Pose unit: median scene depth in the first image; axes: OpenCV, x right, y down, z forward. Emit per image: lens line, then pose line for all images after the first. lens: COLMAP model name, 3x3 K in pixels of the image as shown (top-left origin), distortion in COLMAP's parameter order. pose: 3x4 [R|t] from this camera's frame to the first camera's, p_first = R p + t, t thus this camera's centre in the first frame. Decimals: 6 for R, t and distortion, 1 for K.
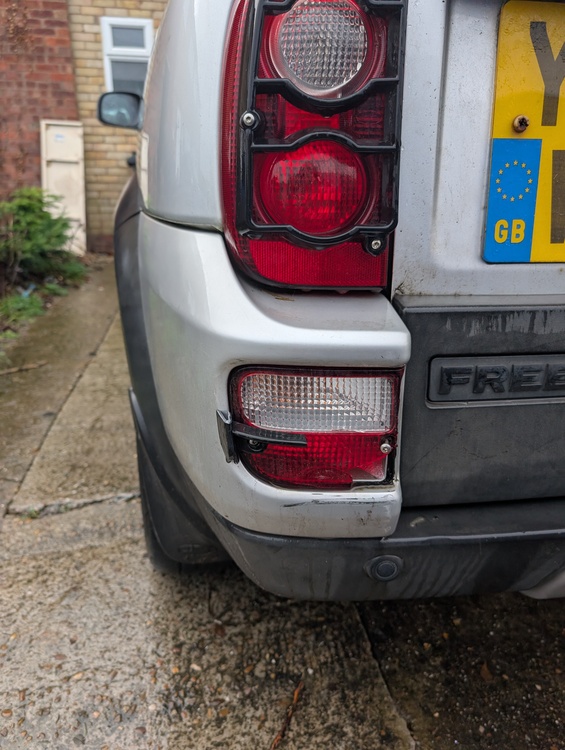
lens RADIAL K [[546.4, 0, 288.5], [0, 546.4, 382.0], [0, 0, 1]] dist [0.020148, -0.009653]
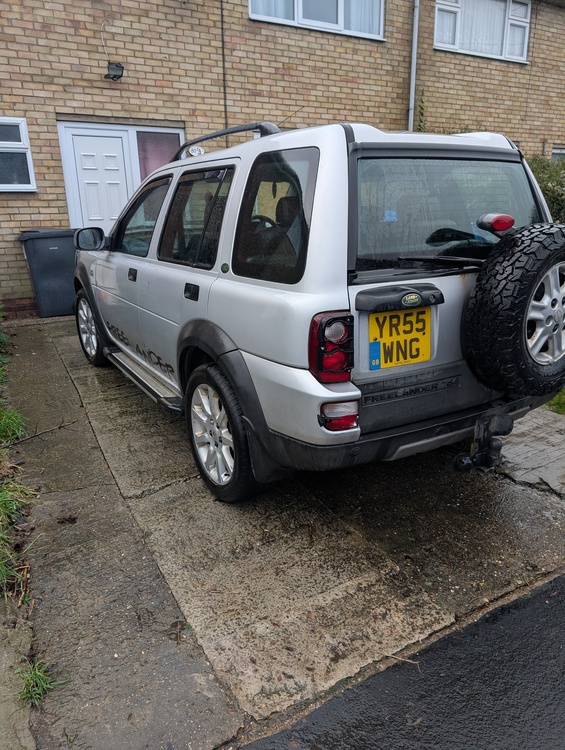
lens RADIAL K [[546.4, 0, 278.6], [0, 546.4, 374.1], [0, 0, 1]] dist [0.020148, -0.009653]
pose [[0.951236, -0.116185, 0.285746, -1.466299], [0.128888, 0.991319, -0.025990, -0.170805], [-0.280246, 0.061552, 0.957953, -2.717466]]
